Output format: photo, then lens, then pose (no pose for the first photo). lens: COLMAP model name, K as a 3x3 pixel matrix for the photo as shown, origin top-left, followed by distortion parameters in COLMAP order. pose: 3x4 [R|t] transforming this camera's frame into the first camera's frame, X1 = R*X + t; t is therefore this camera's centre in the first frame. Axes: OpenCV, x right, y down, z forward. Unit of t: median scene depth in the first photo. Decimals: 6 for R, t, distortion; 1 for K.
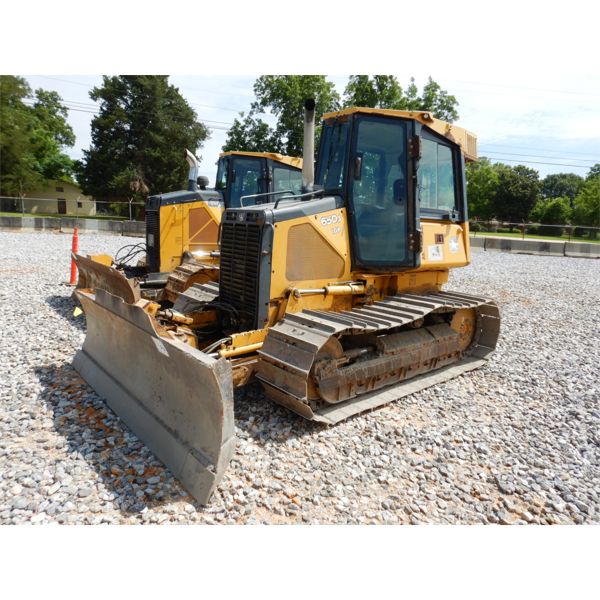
lens RADIAL K [[426.0, 0, 300.0], [0, 426.0, 300.0], [0, 0, 1]] dist [-0.004623, -0.000893]
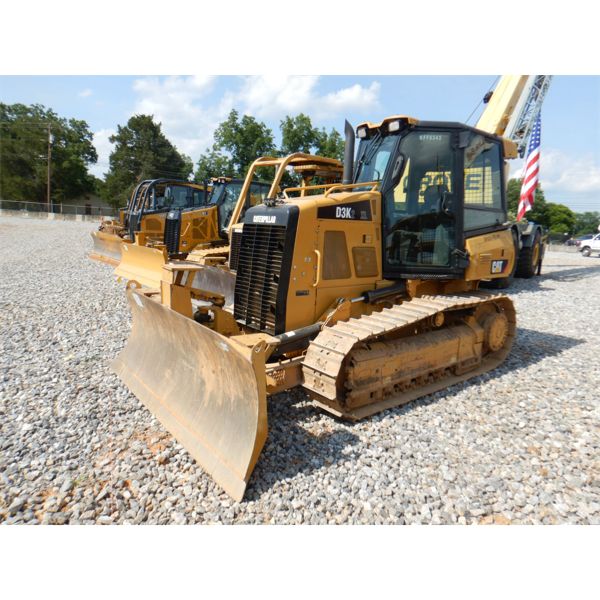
lens RADIAL K [[449.8, 0, 300.0], [0, 449.8, 300.0], [0, 0, 1]] dist [0.008596, 0.001272]
pose [[0.998399, 0.027018, -0.049691, 0.275560], [-0.028010, 0.999420, -0.019387, 0.111459], [0.049139, 0.020748, 0.998576, -0.552271]]
